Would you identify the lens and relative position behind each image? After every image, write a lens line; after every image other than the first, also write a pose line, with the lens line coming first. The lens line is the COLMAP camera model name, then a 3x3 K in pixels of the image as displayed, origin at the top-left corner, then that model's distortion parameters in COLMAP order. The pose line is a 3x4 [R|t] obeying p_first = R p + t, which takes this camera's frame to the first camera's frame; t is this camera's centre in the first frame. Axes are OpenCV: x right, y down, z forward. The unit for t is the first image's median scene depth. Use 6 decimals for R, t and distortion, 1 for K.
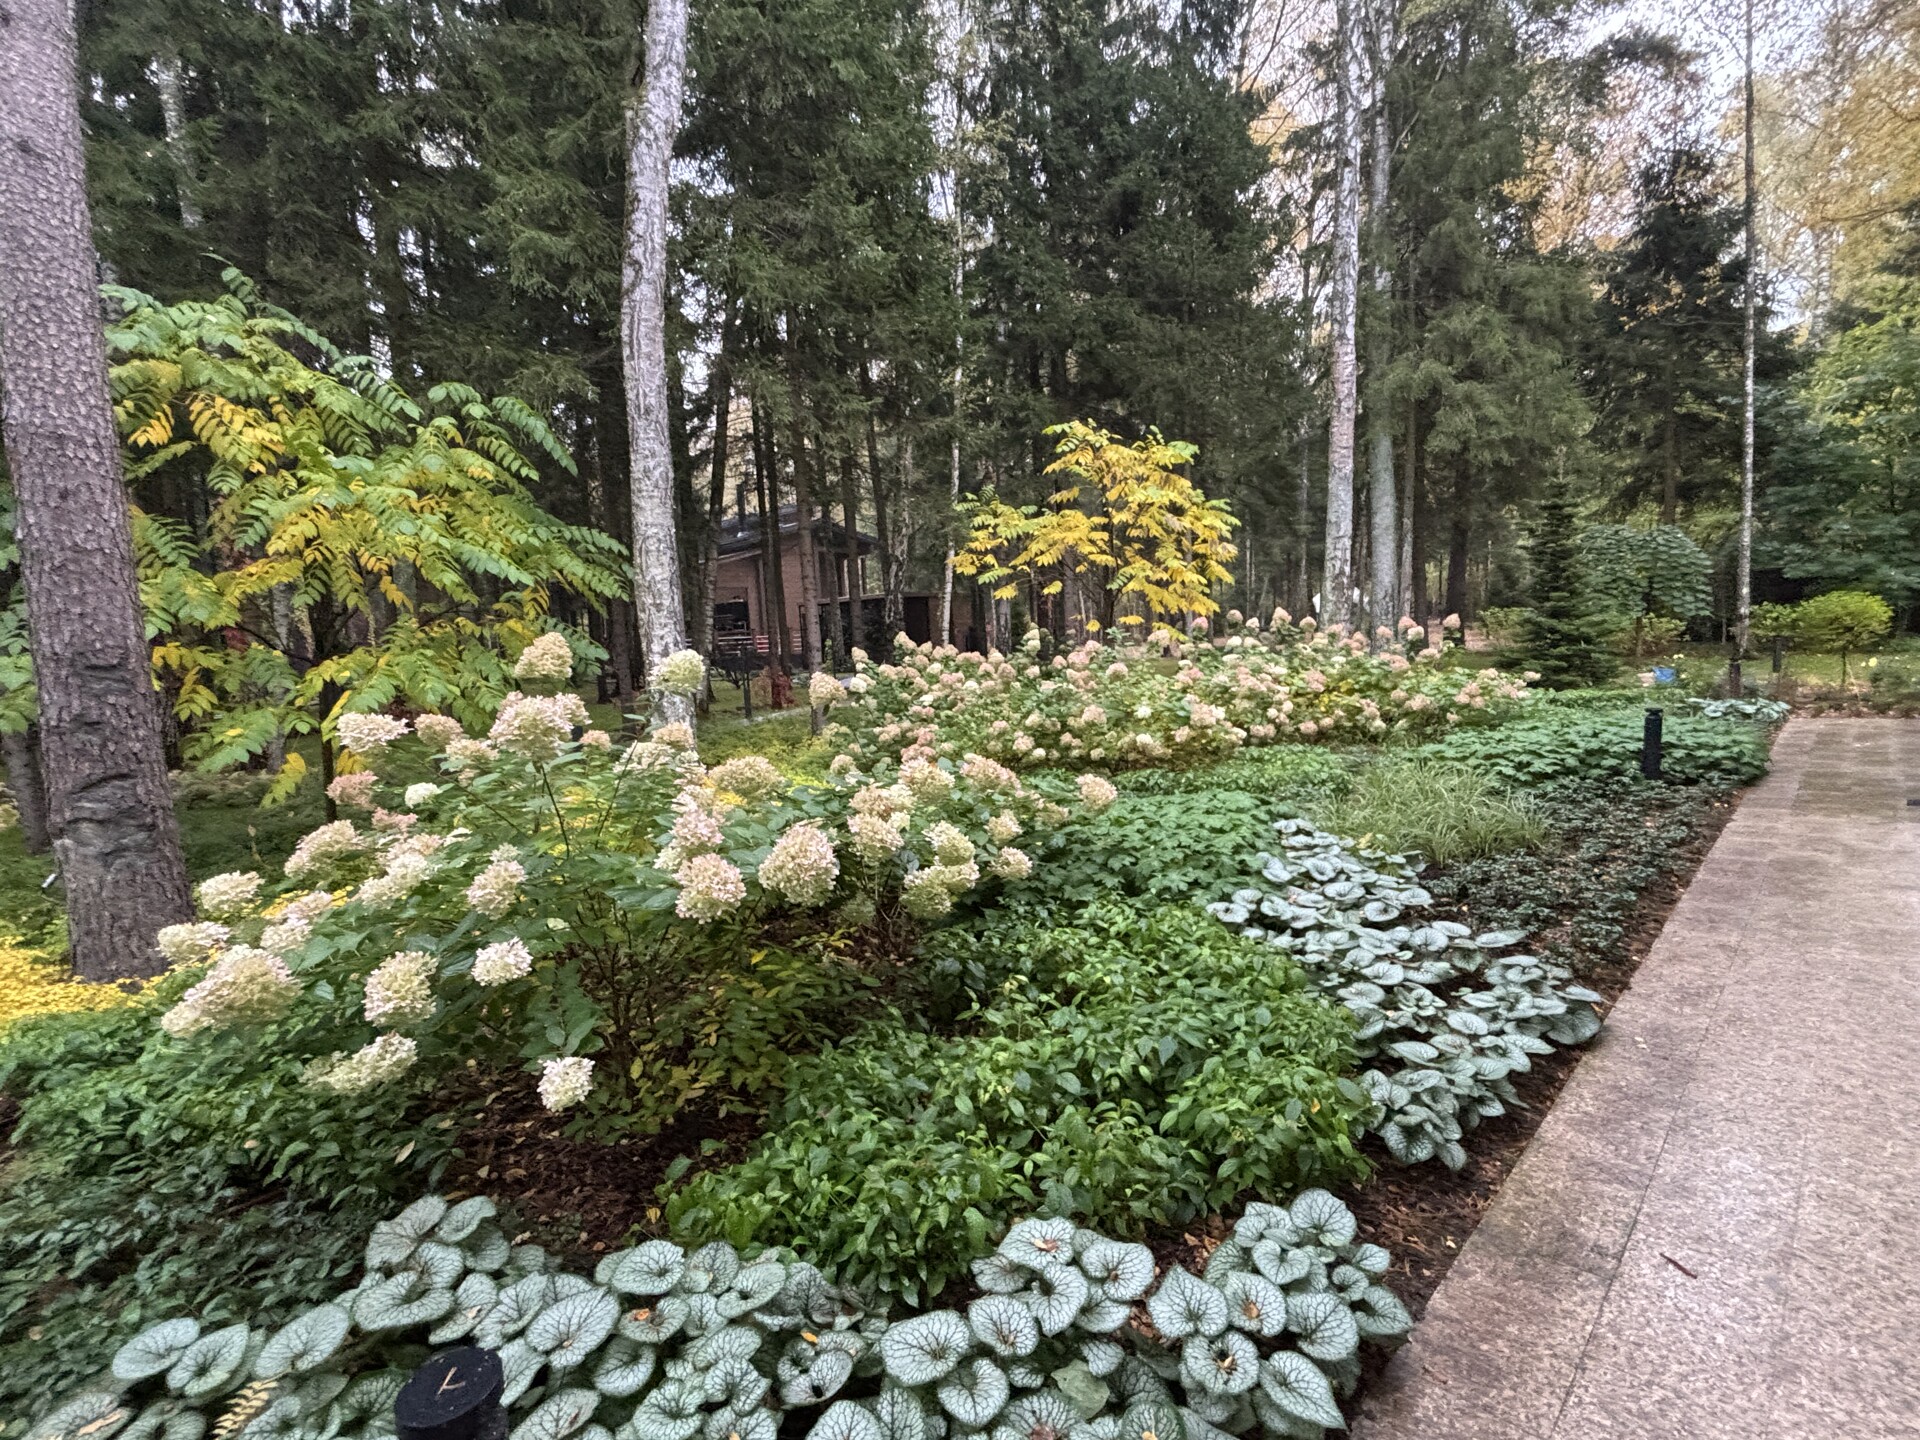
lens RADIAL K [[897.3, 0, 951.6], [0, 897.3, 730.1], [0, 0, 1]] dist [-0.006361, 0.003188]
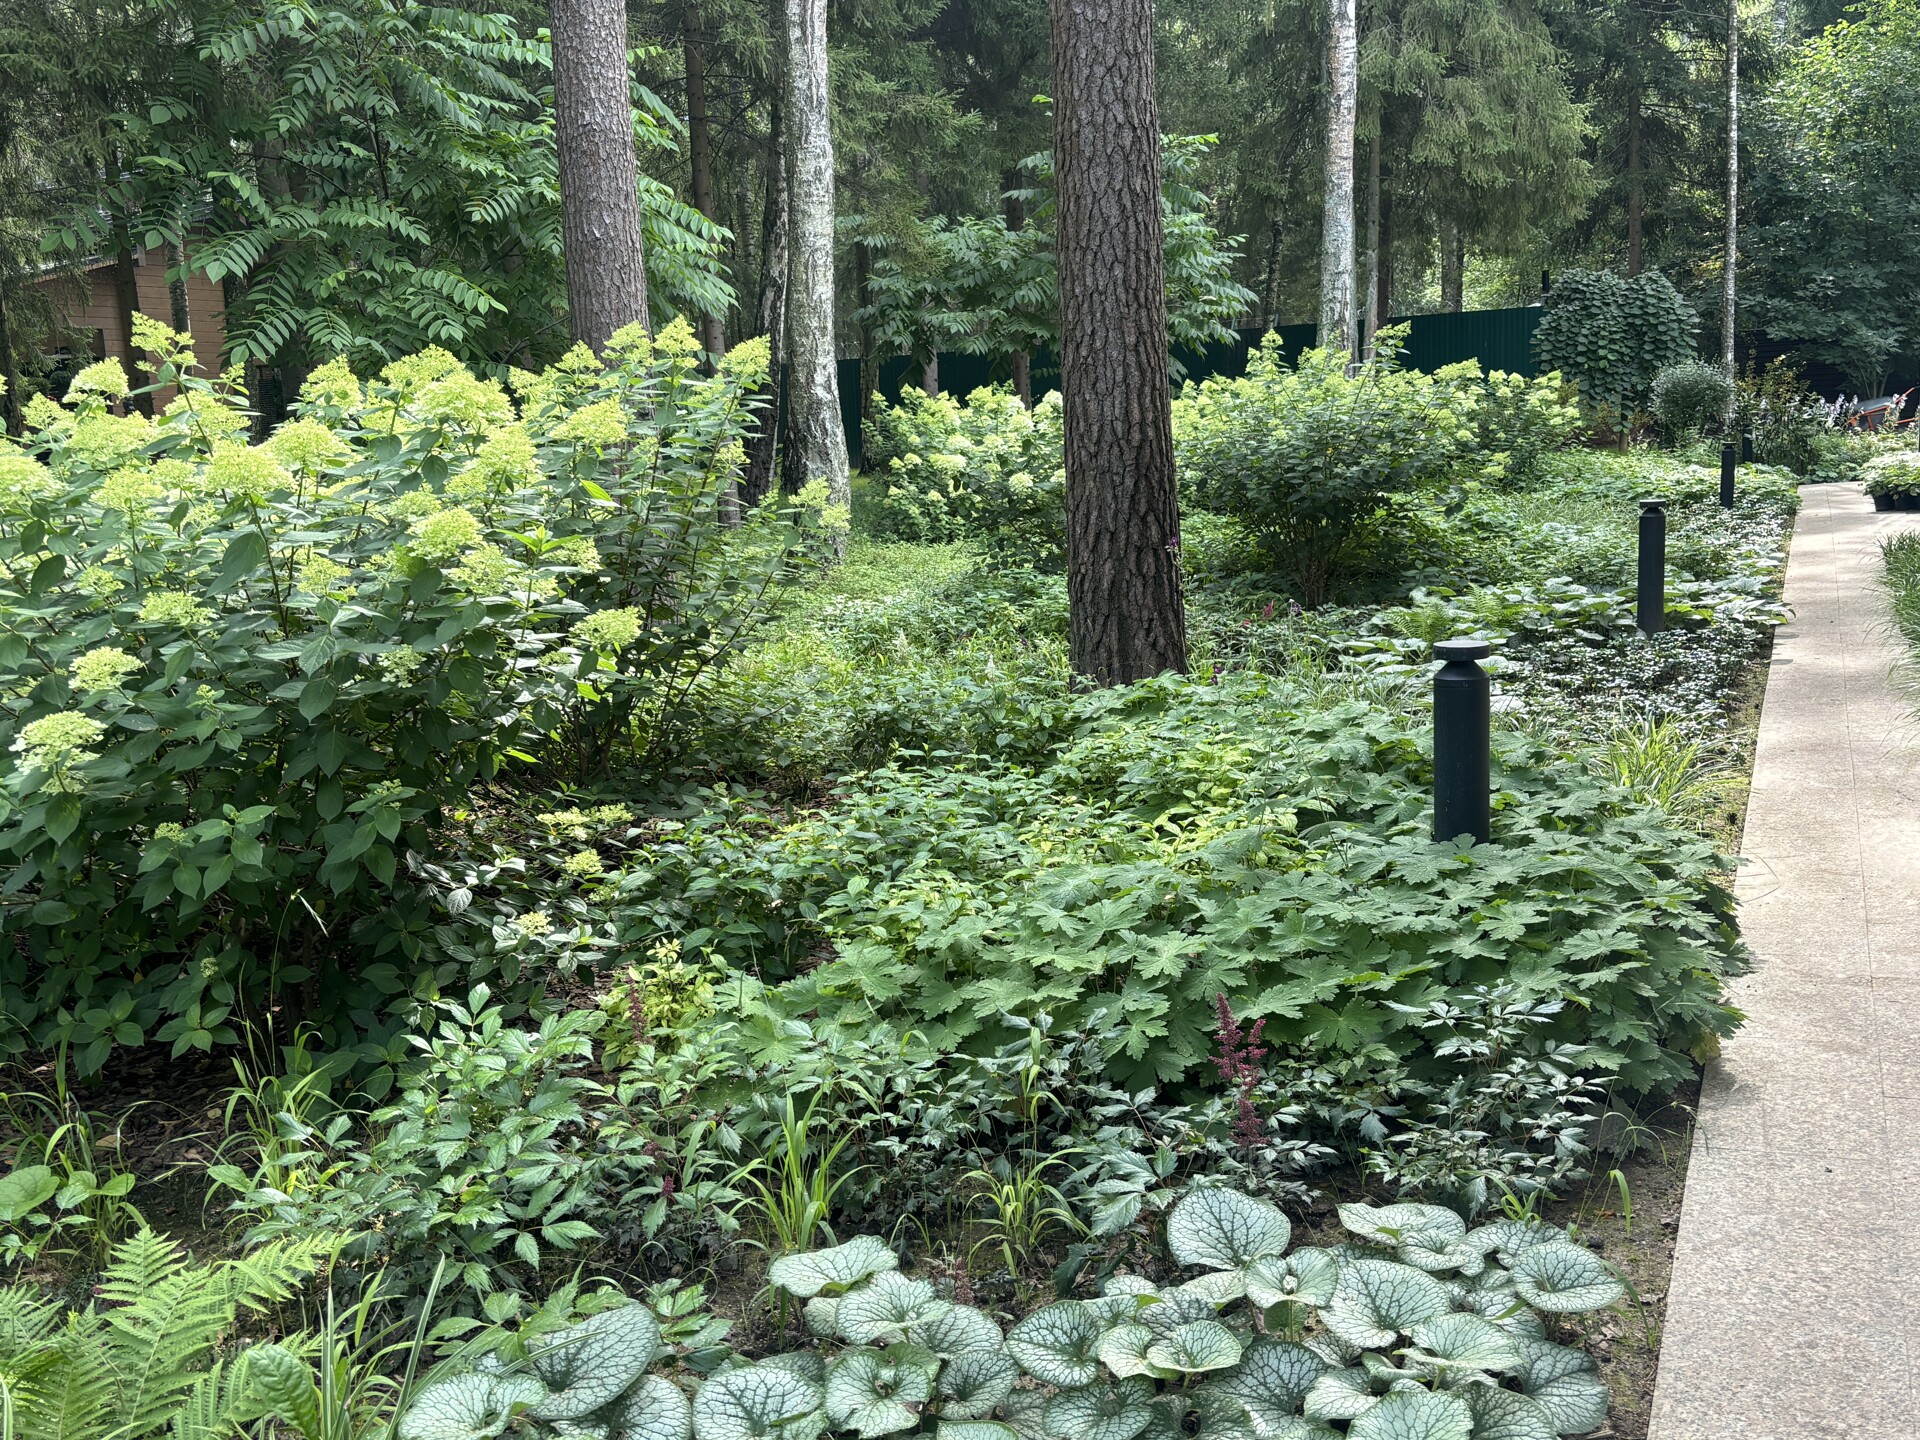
lens RADIAL K [[1834.1, 0, 959.5], [0, 1834.1, 731.6], [0, 0, 1]] dist [0.015940, 0.000000]
pose [[0.933683, -0.054465, 0.353935, -0.421471], [0.039026, 0.997955, 0.050620, 0.081486], [-0.355968, -0.033451, 0.933899, -0.356671]]
